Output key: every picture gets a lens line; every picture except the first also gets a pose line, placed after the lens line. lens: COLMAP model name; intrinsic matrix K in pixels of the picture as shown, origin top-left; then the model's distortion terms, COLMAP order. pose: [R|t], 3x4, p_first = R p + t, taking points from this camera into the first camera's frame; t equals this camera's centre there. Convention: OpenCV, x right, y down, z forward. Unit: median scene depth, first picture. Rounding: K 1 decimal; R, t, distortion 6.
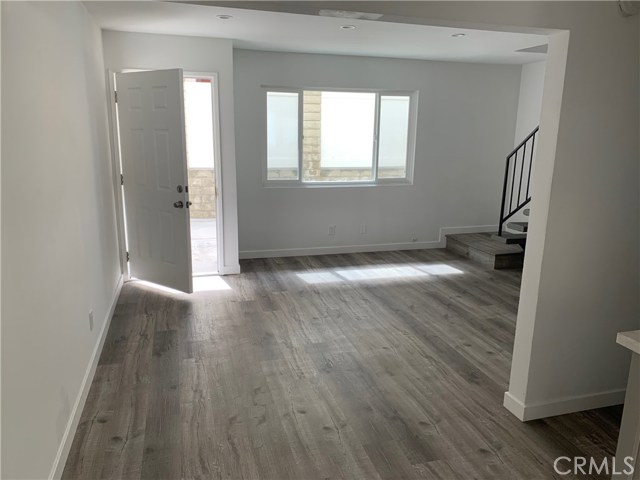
lens RADIAL K [[488.5, 0, 320.0], [0, 488.5, 242.0], [0, 0, 1]] dist [0.013178, -0.026826]
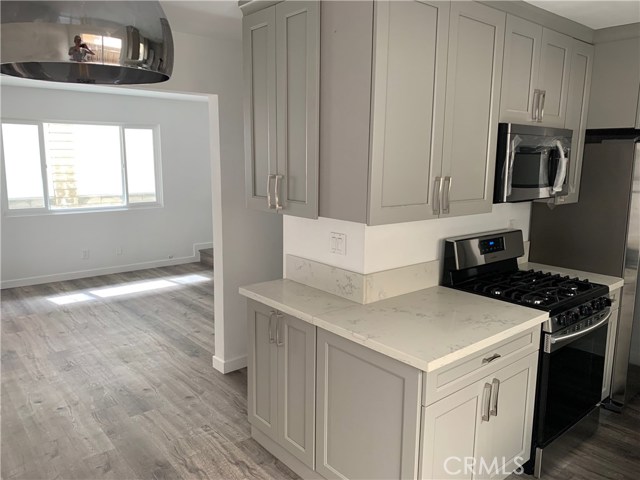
lens RADIAL K [[488.5, 0, 316.6], [0, 488.5, 228.9], [0, 0, 1]] dist [0.013178, -0.026826]
pose [[0.910267, -0.066226, 0.408692, 0.071347], [0.096971, 0.993769, -0.054947, 0.039672], [-0.402506, 0.089648, 0.911017, -0.219159]]
